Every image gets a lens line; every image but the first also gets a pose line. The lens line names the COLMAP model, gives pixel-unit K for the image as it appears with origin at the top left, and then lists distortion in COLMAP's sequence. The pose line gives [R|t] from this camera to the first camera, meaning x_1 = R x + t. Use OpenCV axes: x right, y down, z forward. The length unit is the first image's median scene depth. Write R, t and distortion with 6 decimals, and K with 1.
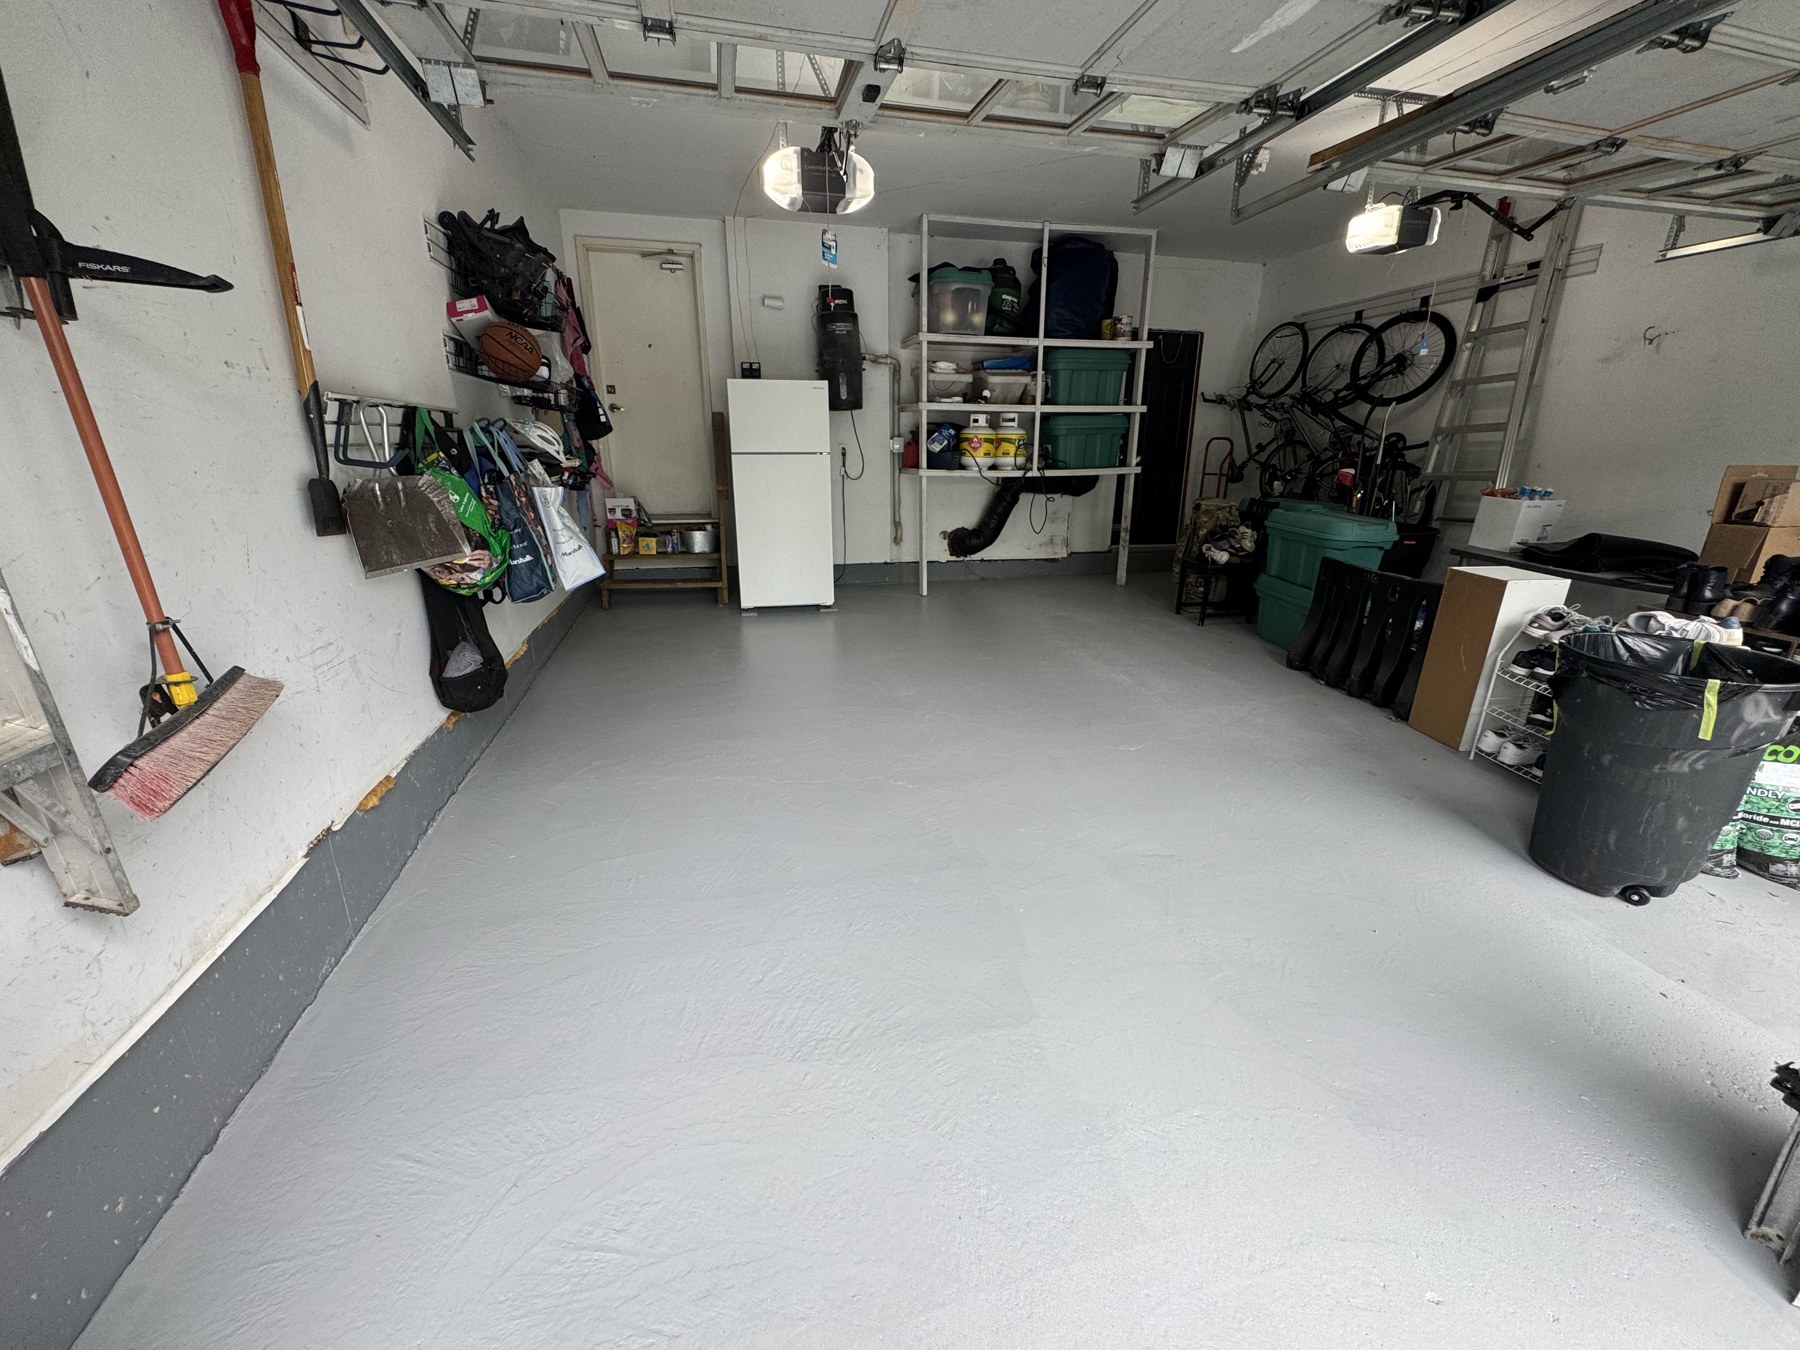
lens RADIAL K [[729.1, 0, 905.5], [0, 729.1, 674.4], [0, 0, 1]] dist [0.000611, -0.001260]
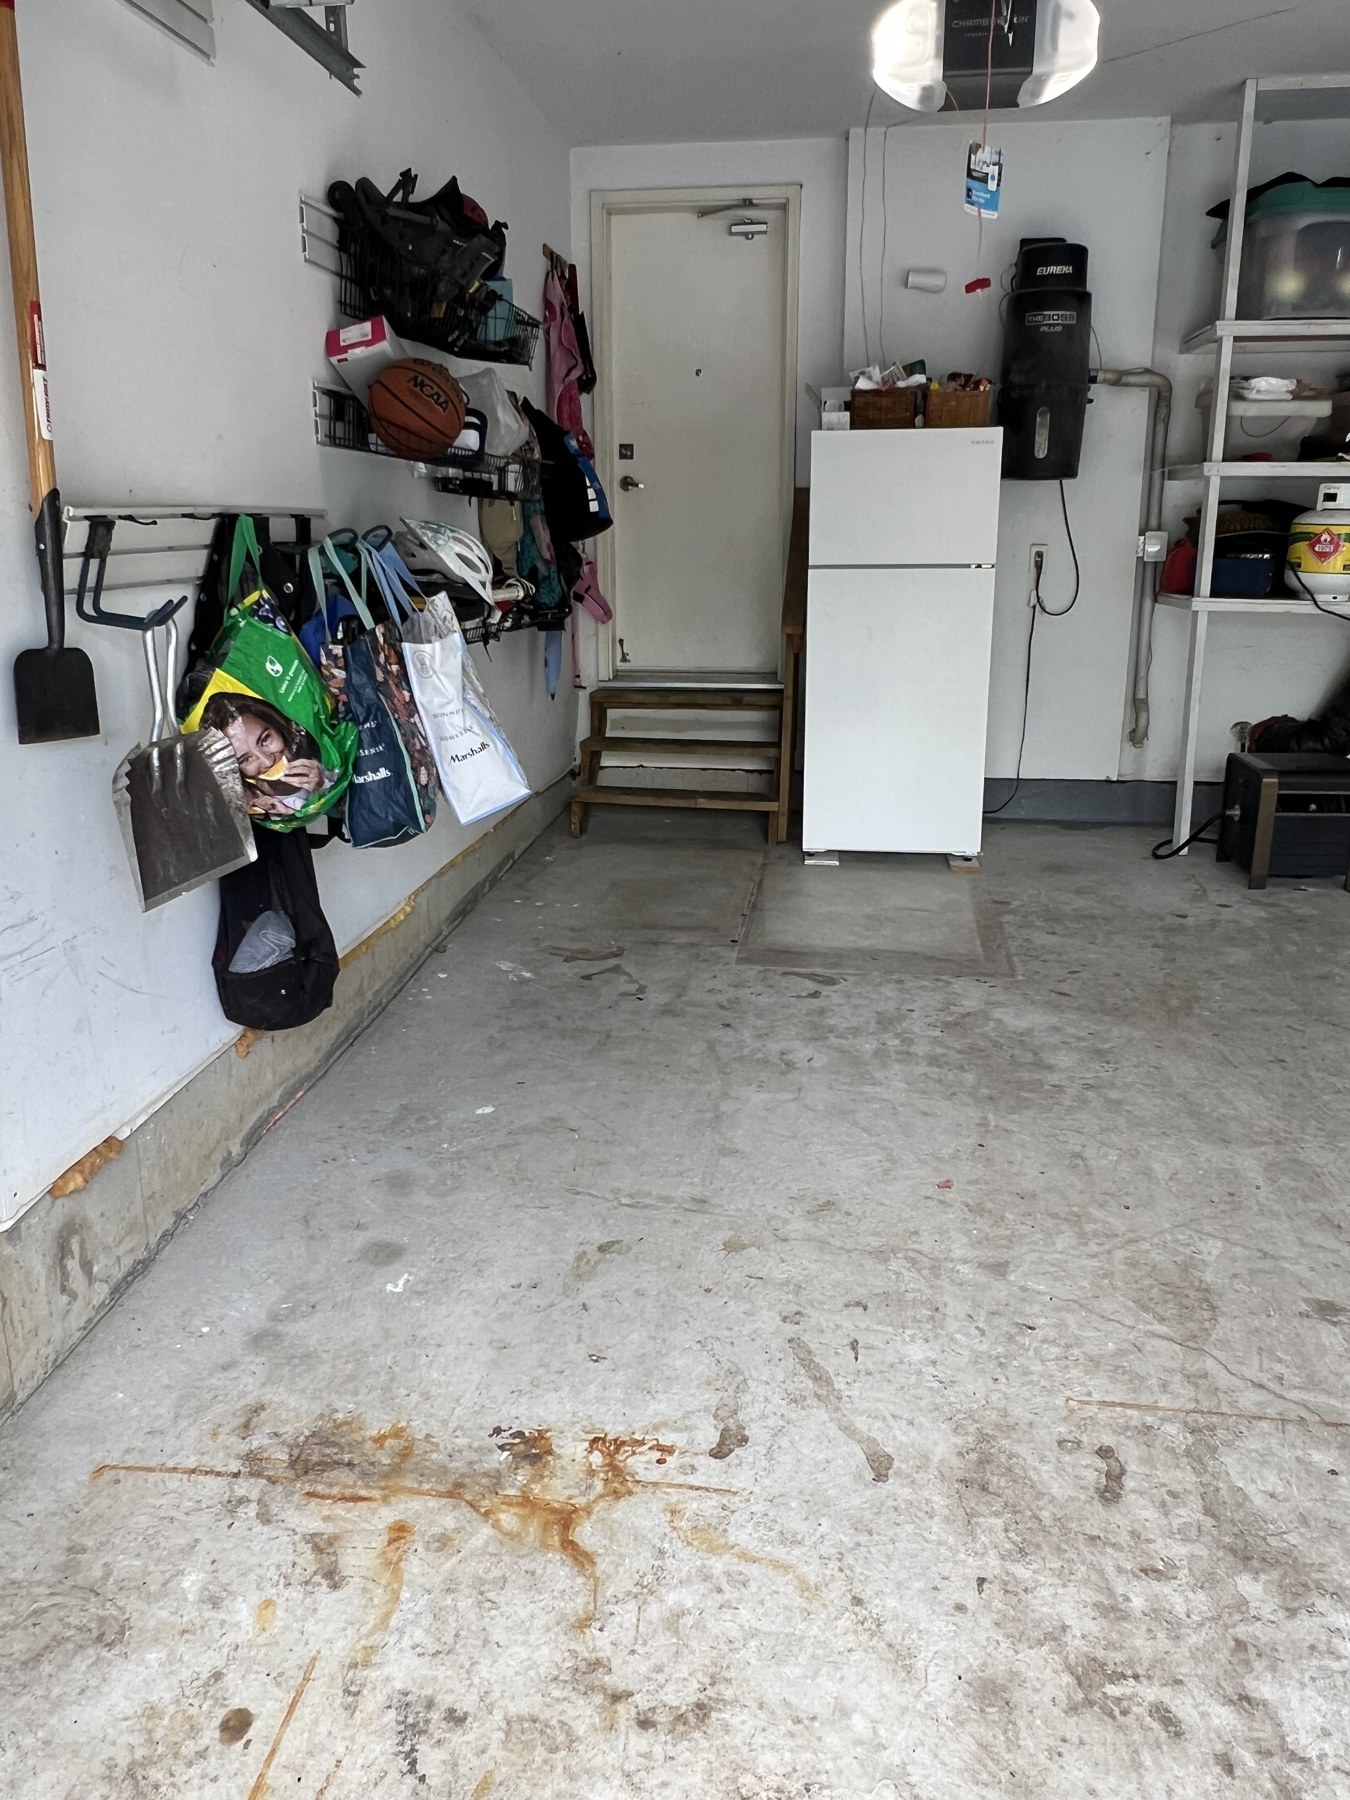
lens RADIAL K [[1342.8, 0, 678.1], [0, 1342.8, 906.2], [0, 0, 1]] dist [-0.013107, 0.009208]
pose [[0.930405, 0.094164, -0.354232, 0.060832], [-0.103175, 0.994641, -0.006590, -0.059735], [0.351713, 0.042679, 0.935134, 0.089336]]
